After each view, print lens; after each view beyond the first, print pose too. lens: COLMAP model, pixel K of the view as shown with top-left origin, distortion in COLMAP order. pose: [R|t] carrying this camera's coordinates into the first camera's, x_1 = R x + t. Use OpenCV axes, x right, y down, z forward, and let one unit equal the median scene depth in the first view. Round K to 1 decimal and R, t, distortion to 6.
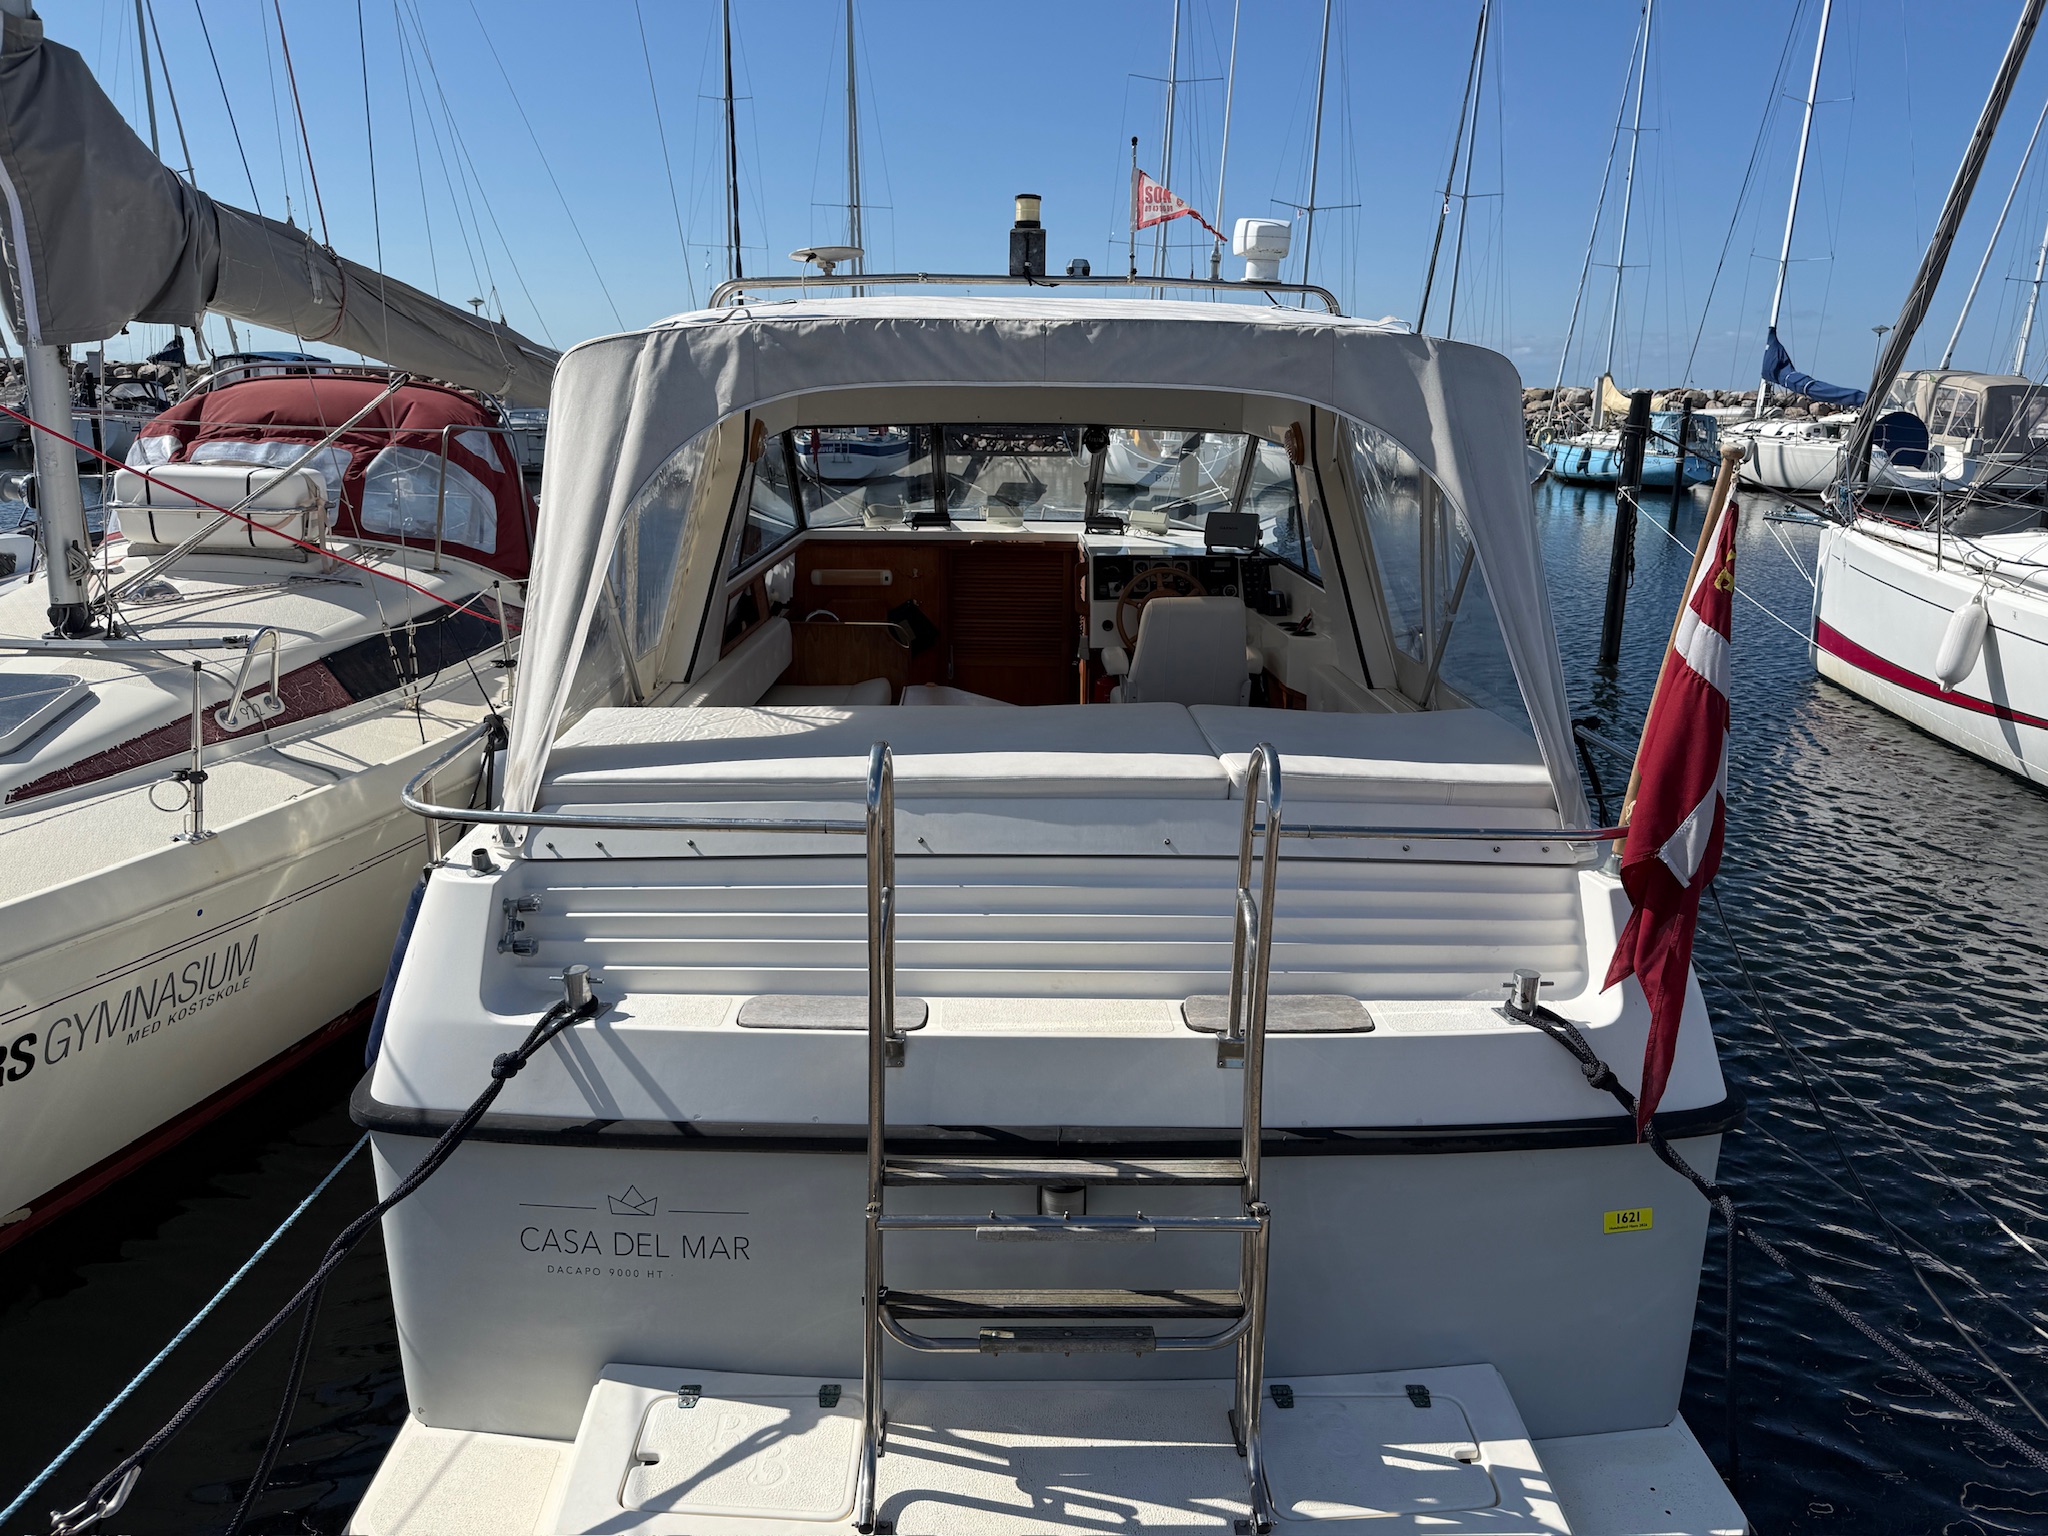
lens RADIAL K [[1472.2, 0, 1028.6], [0, 1472.2, 783.8], [0, 0, 1]] dist [-0.027642, -0.006368]
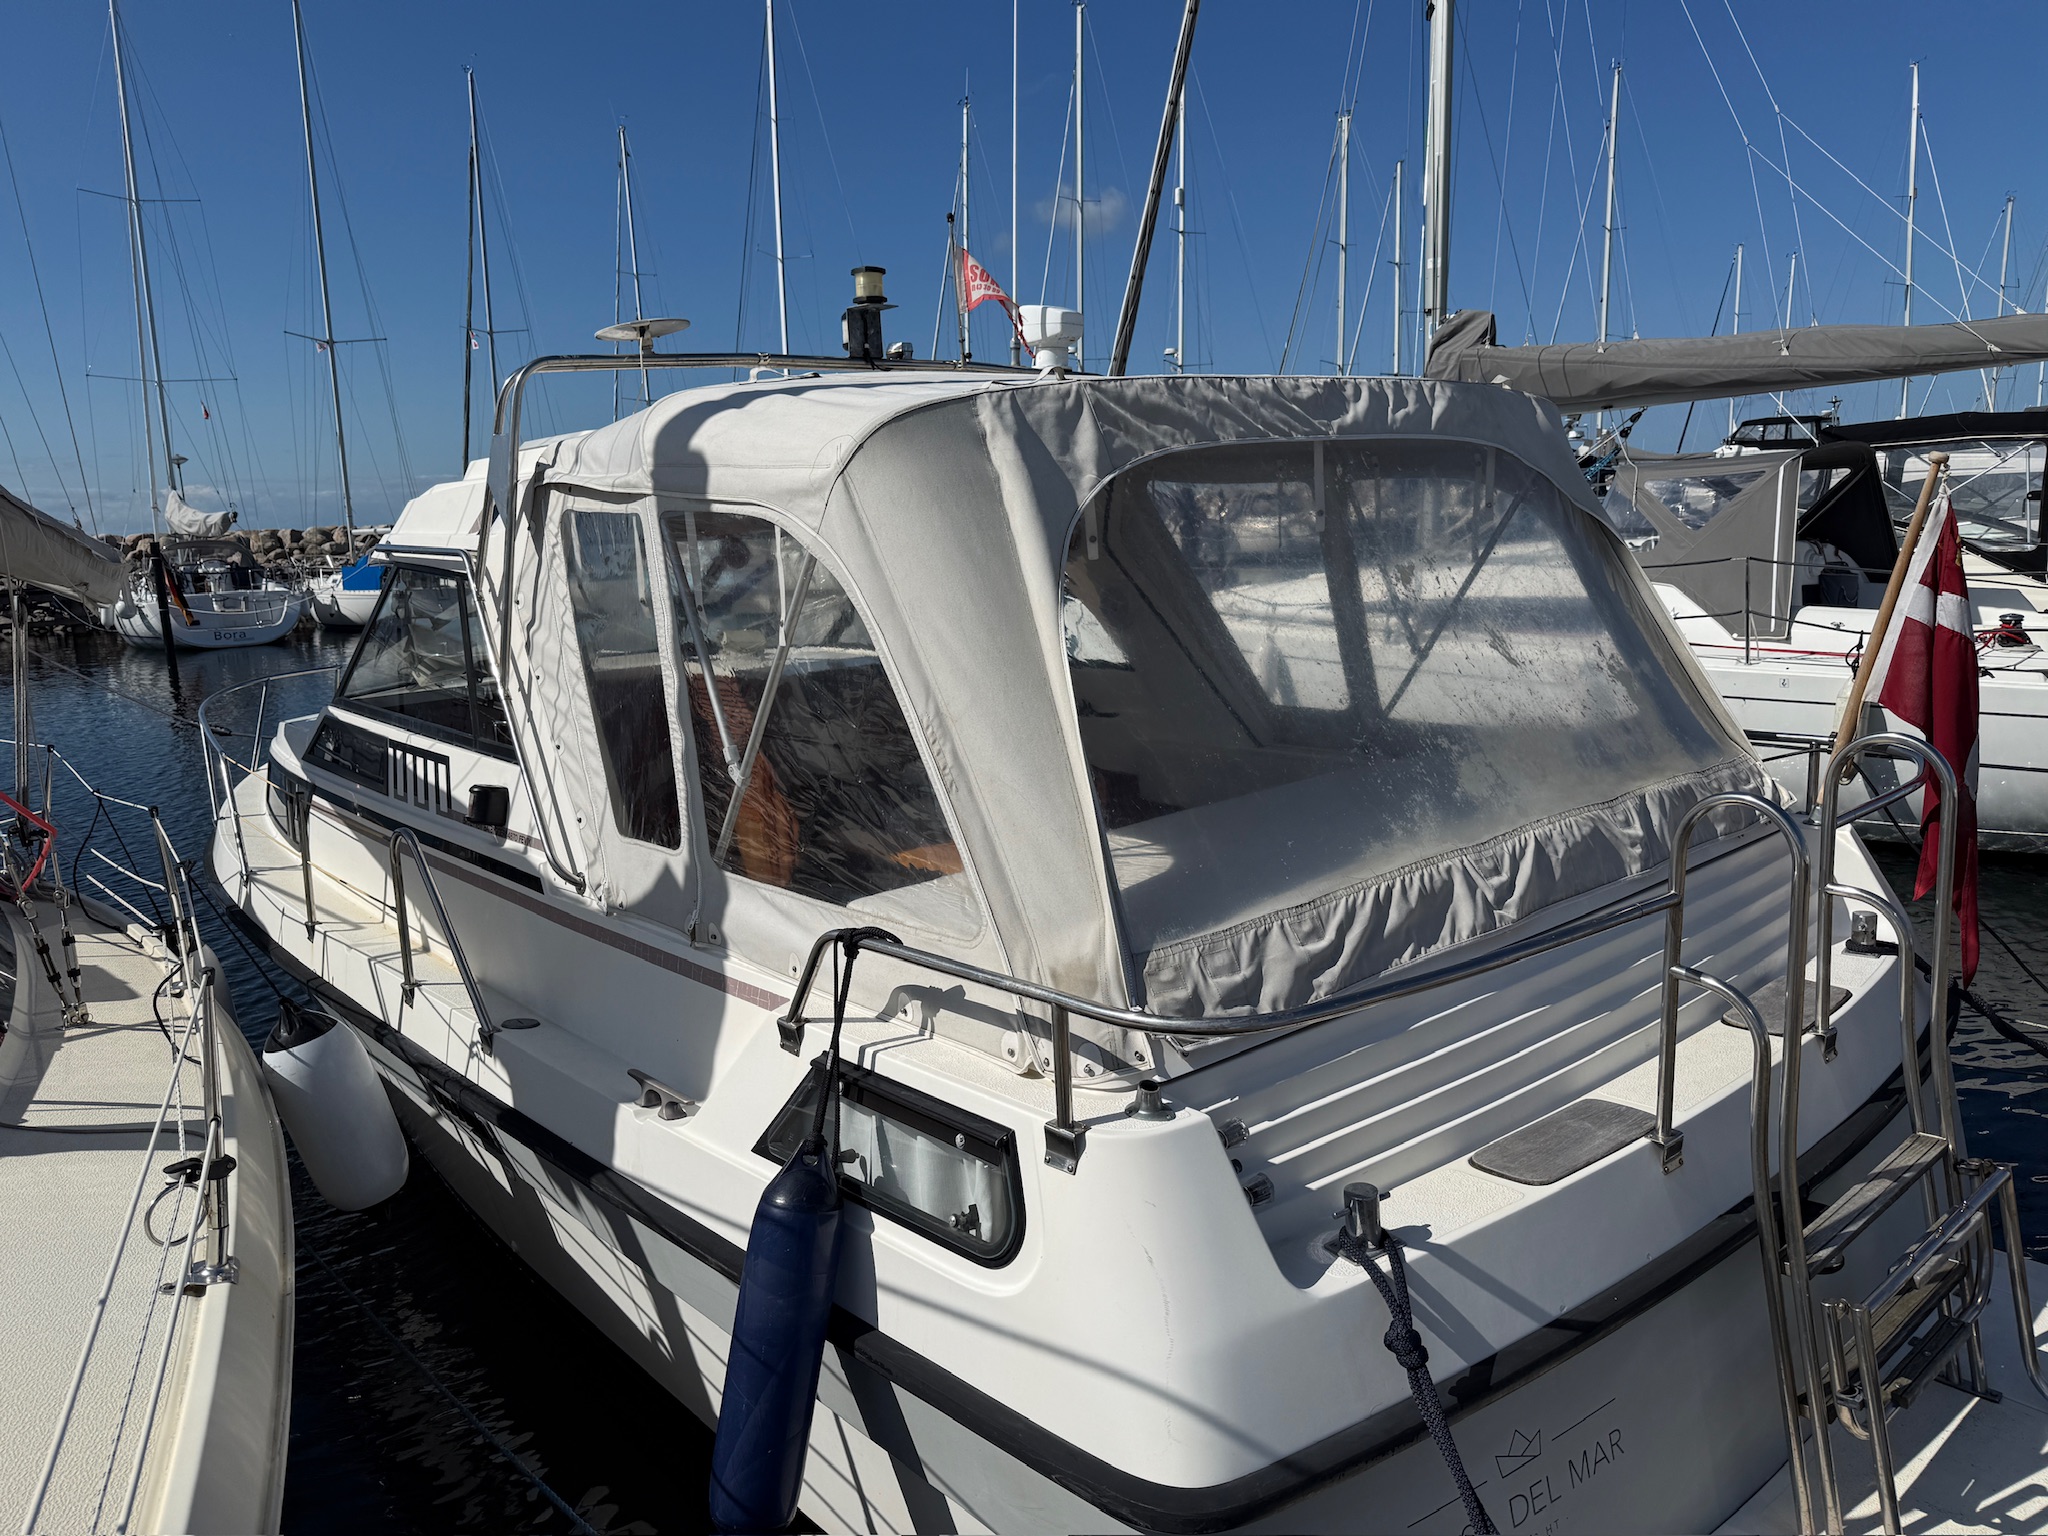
lens RADIAL K [[1449.7, 0, 1027.4], [0, 1449.7, 787.3], [0, 0, 1]] dist [0.008430, -0.027445]
pose [[0.758362, -0.152869, 0.633655, -0.587825], [0.207406, 0.978178, -0.012240, -0.069065], [-0.617957, 0.140706, 0.773519, 0.332792]]
